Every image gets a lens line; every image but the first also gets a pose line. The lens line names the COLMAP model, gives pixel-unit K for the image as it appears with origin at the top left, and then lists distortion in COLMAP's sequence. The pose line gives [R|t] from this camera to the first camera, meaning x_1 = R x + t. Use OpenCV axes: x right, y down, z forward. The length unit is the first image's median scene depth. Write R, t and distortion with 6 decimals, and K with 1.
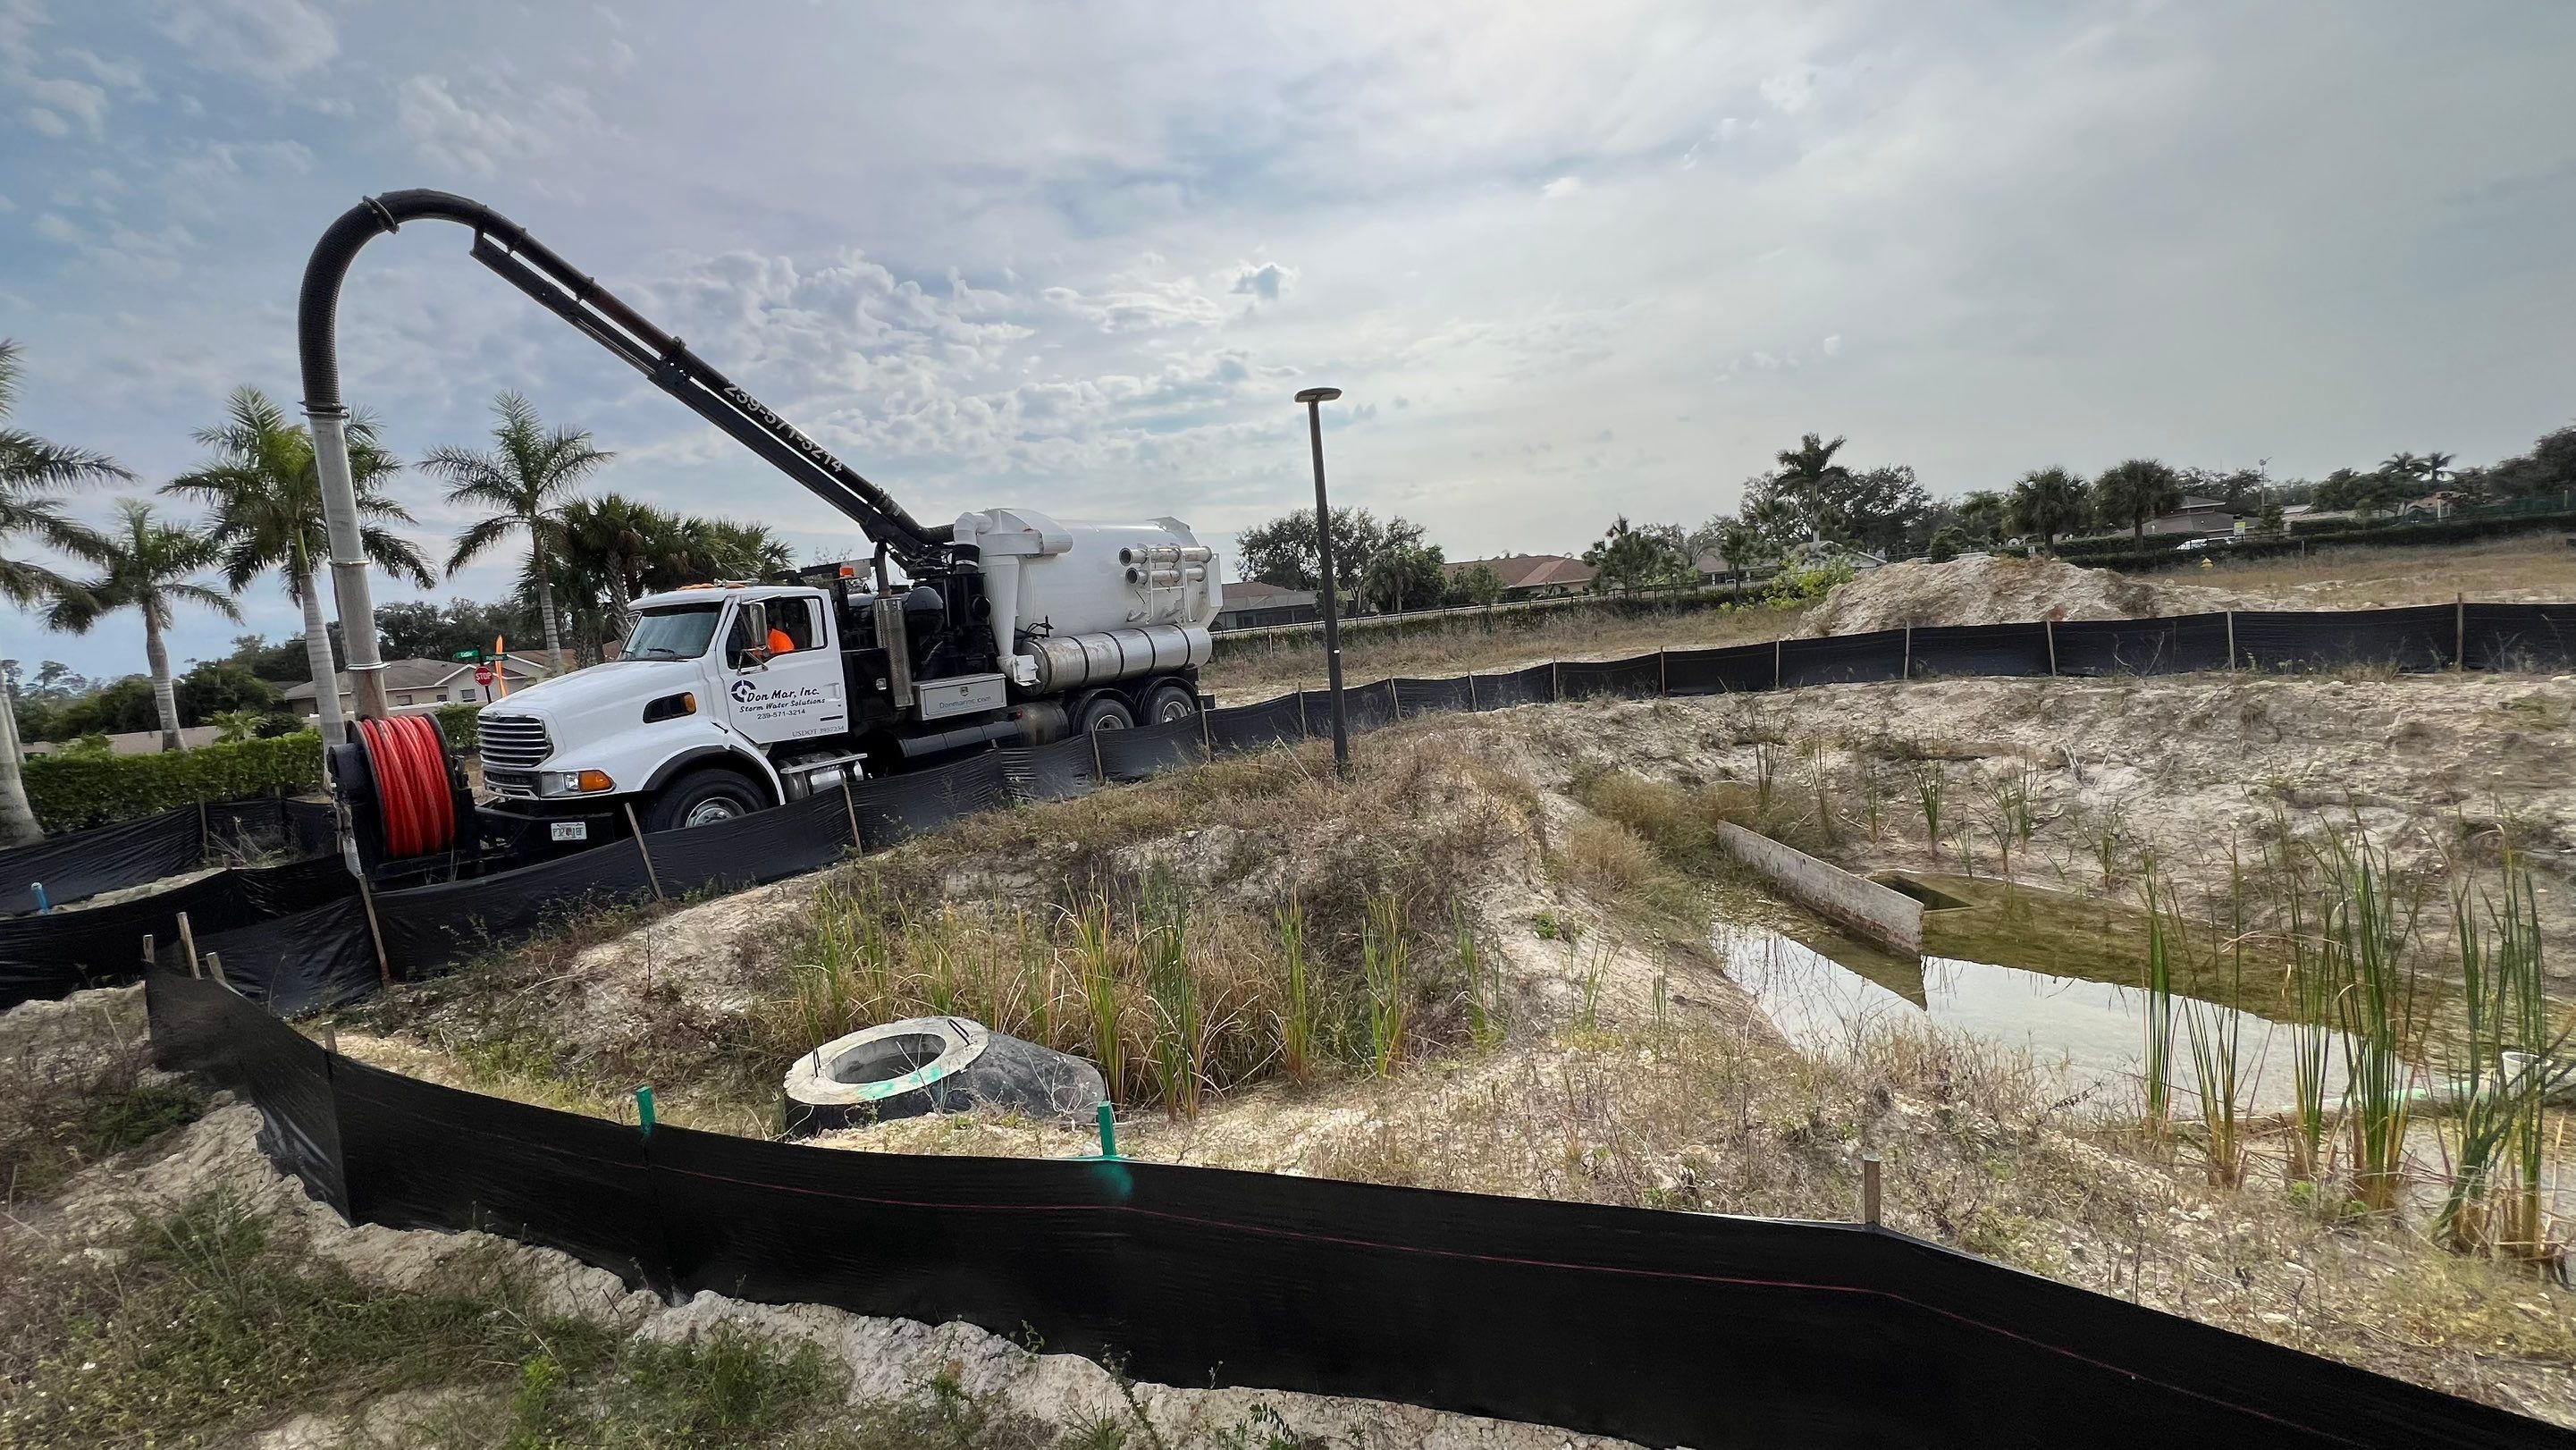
lens RADIAL K [[1032.4, 0, 1284.1], [0, 1032.4, 724.0], [0, 0, 1]] dist [-0.003800, 0.000563]
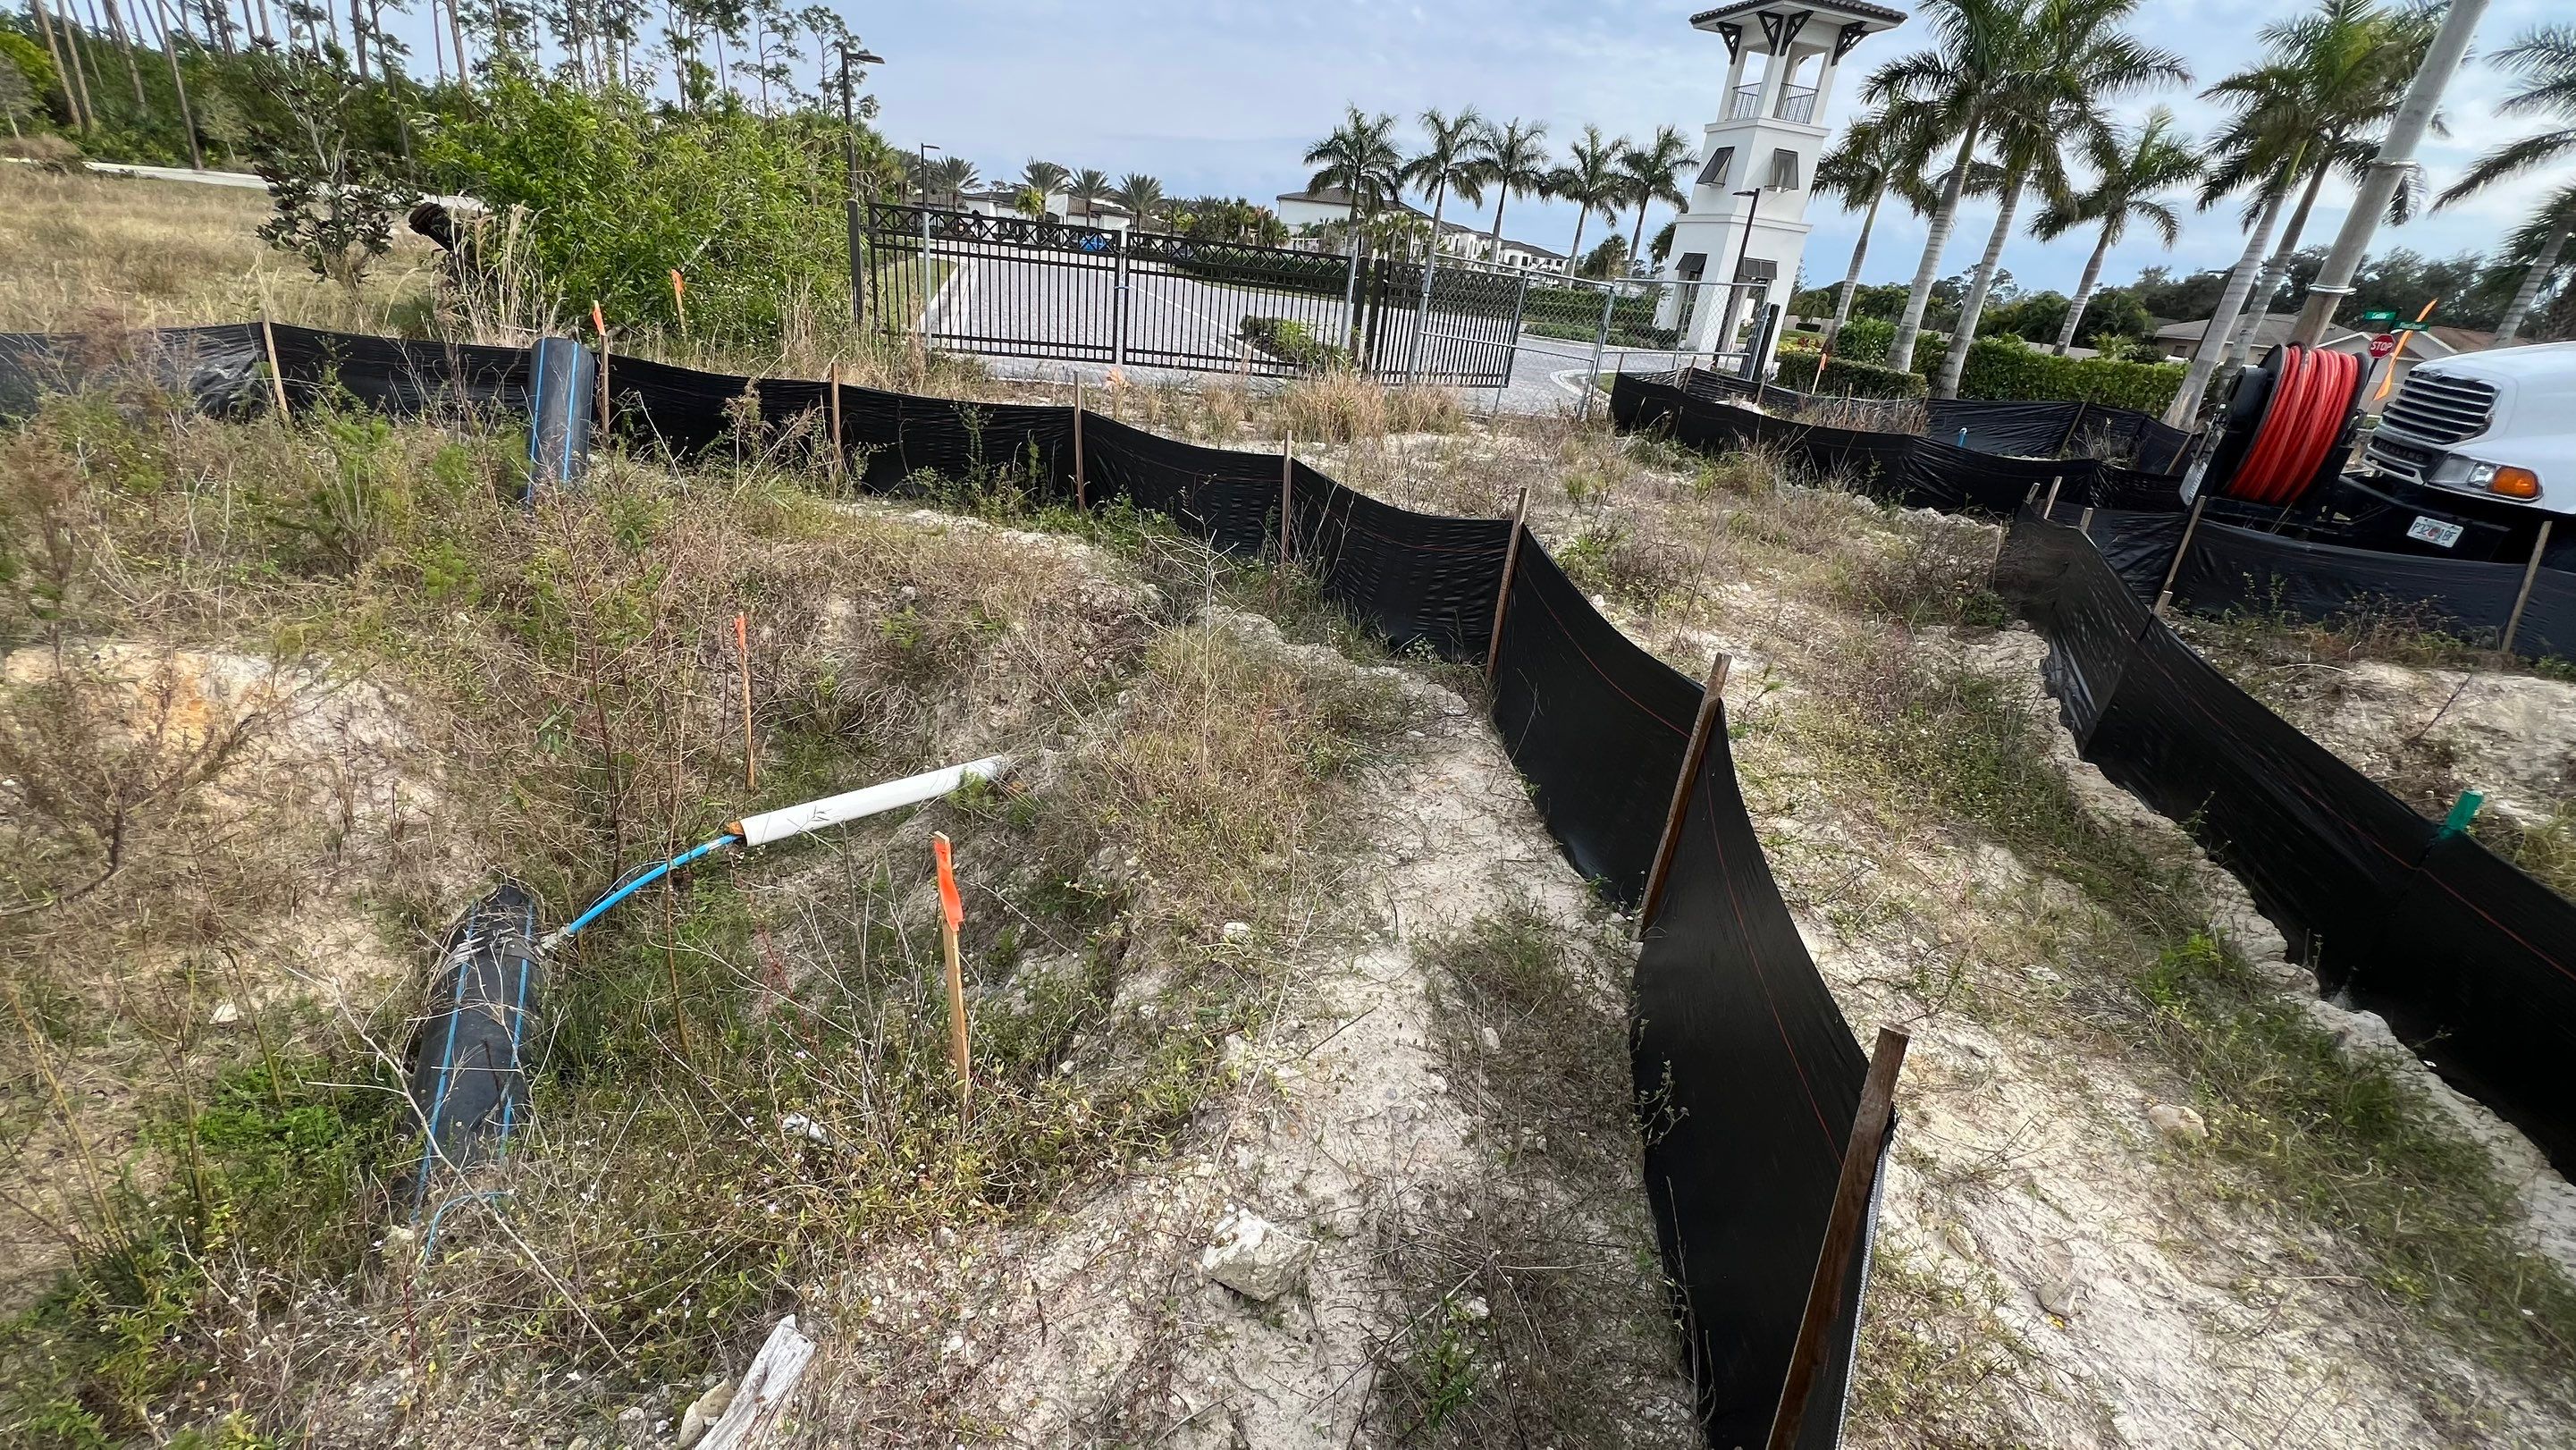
lens RADIAL K [[1032.4, 0, 1284.1], [0, 1032.4, 724.0], [0, 0, 1]] dist [-0.003800, 0.000563]
pose [[0.110969, 0.504693, -0.856137, -0.009311], [-0.206727, 0.854337, 0.476836, 0.039319], [0.972085, 0.124073, 0.199139, -0.059444]]
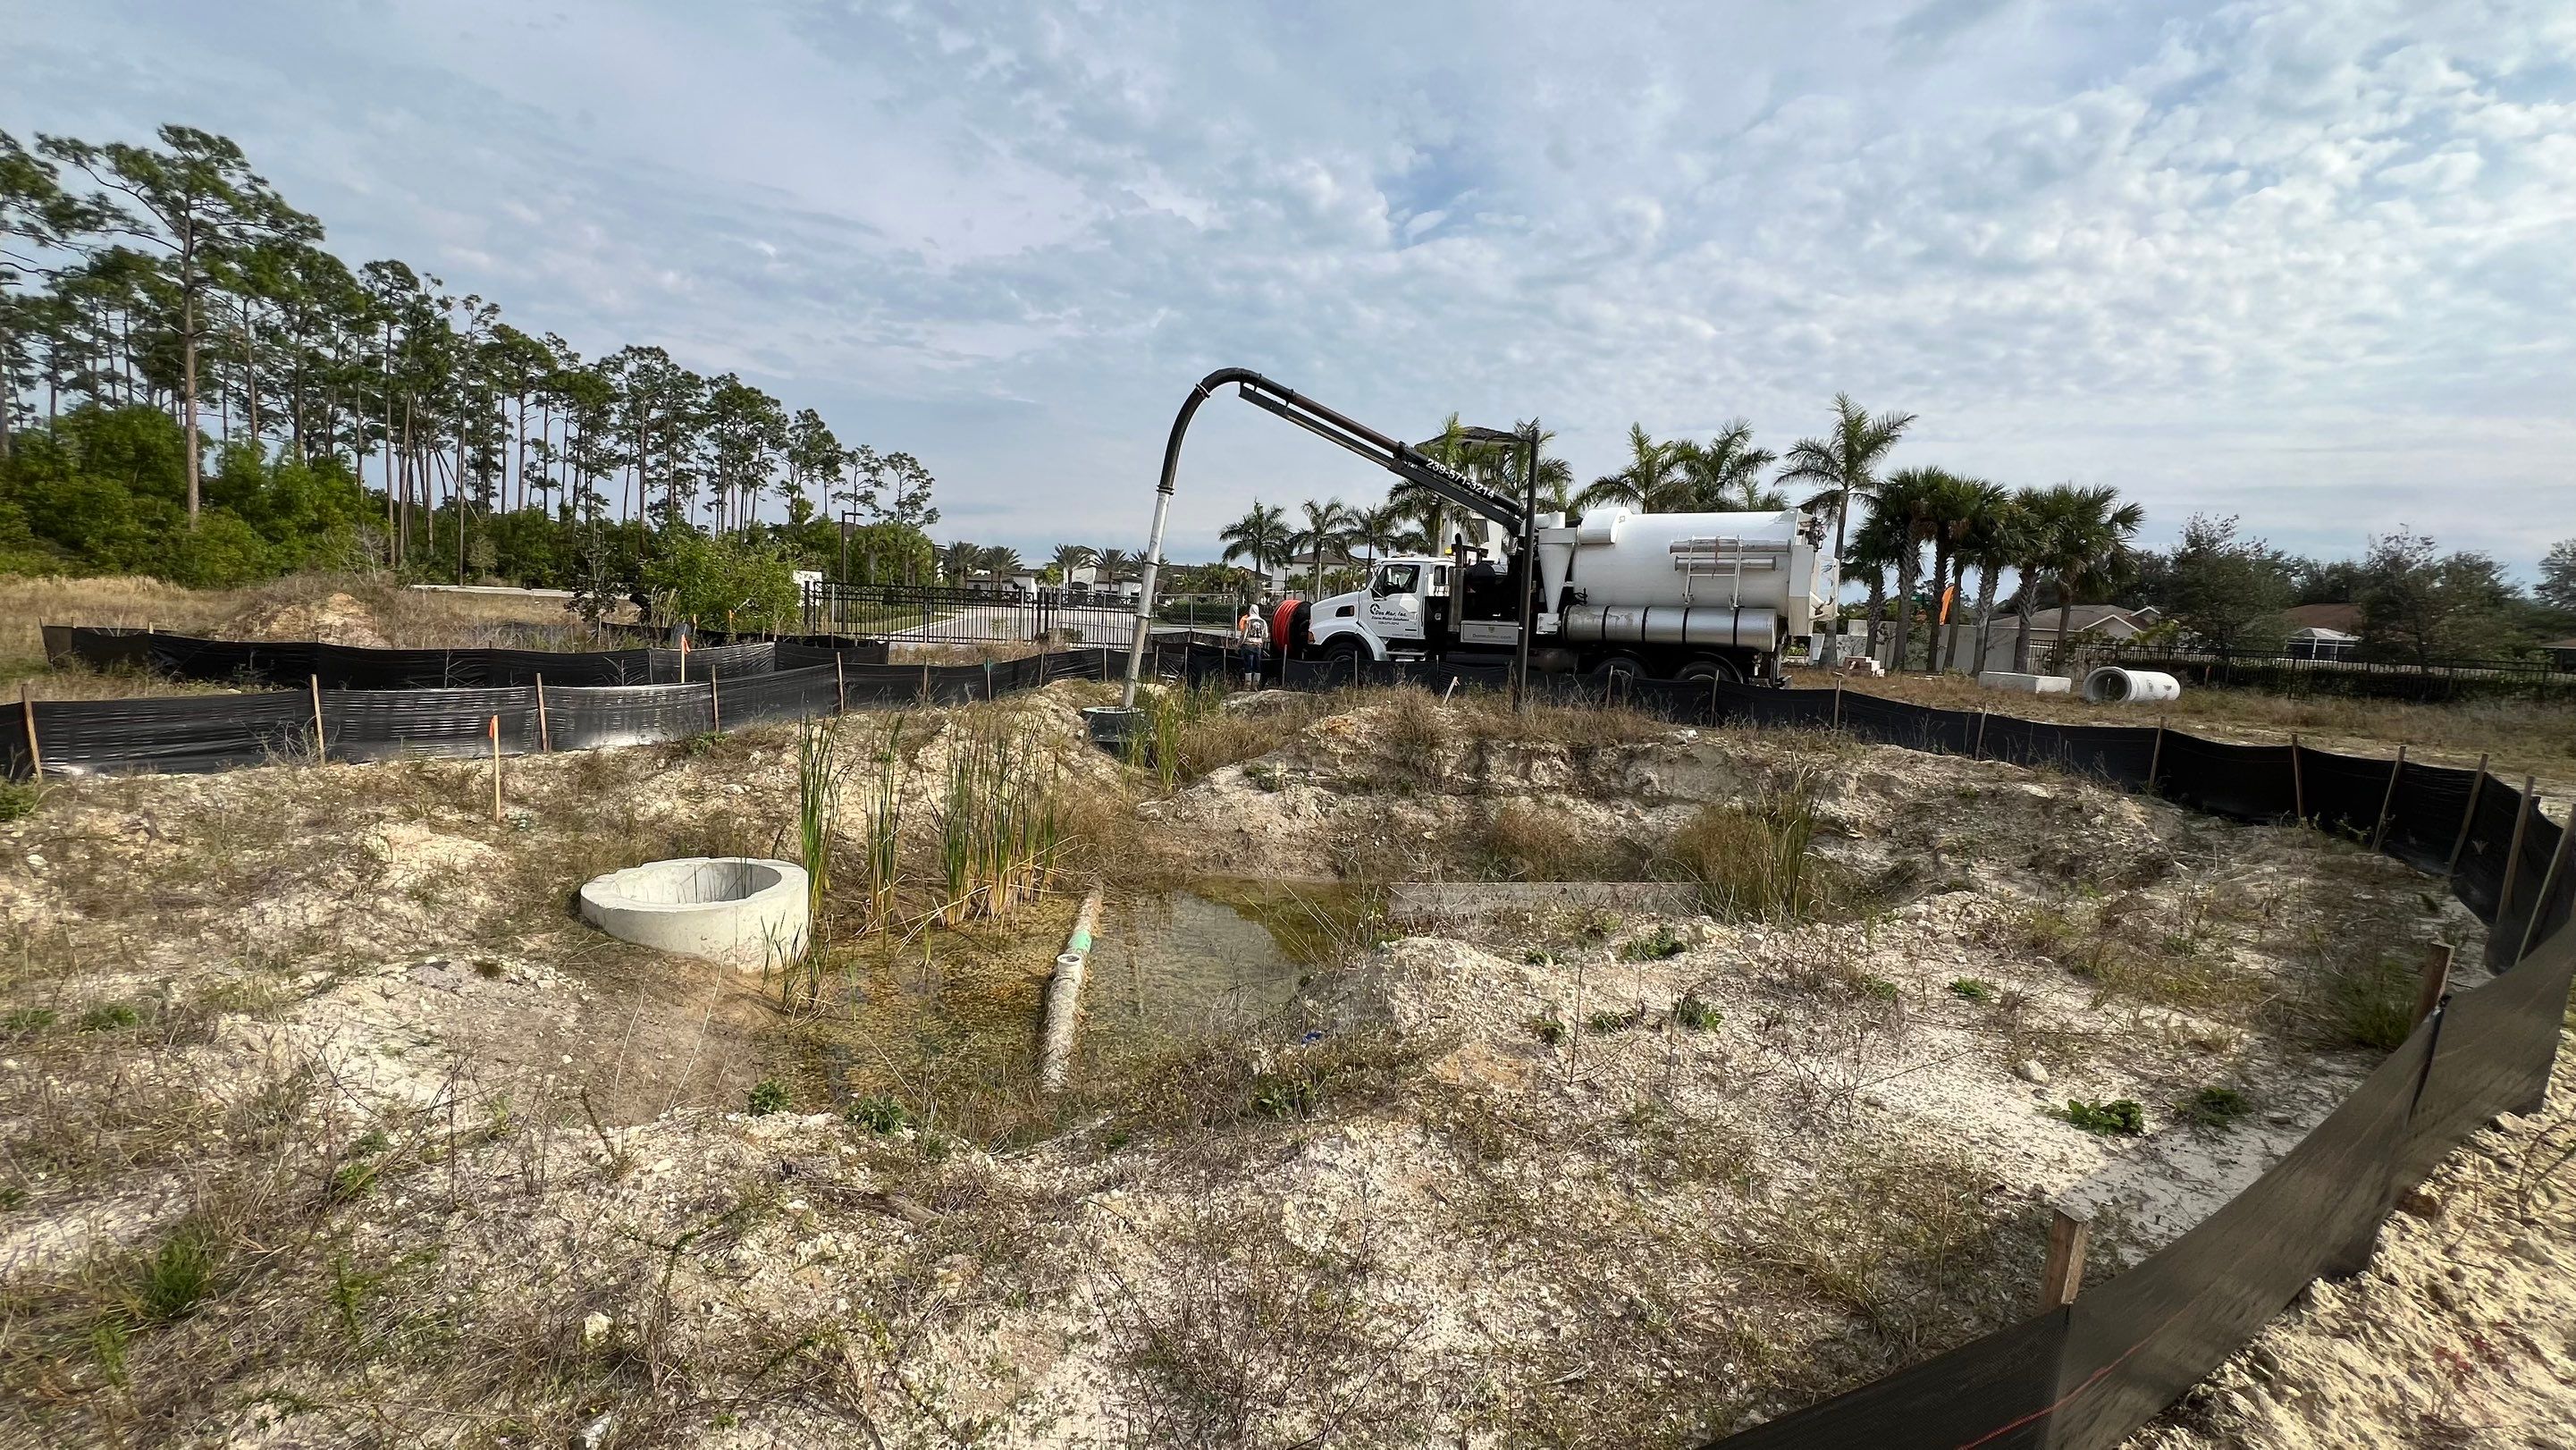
lens RADIAL K [[1036.5, 0, 1288.0], [0, 1036.5, 725.0], [0, 0, 1]] dist [-0.017642, 0.000073]
pose [[0.072636, 0.210951, -0.974794, 1.859375], [-0.154397, 0.967972, 0.197969, -0.233835], [0.985335, 0.136126, 0.102880, 0.828931]]
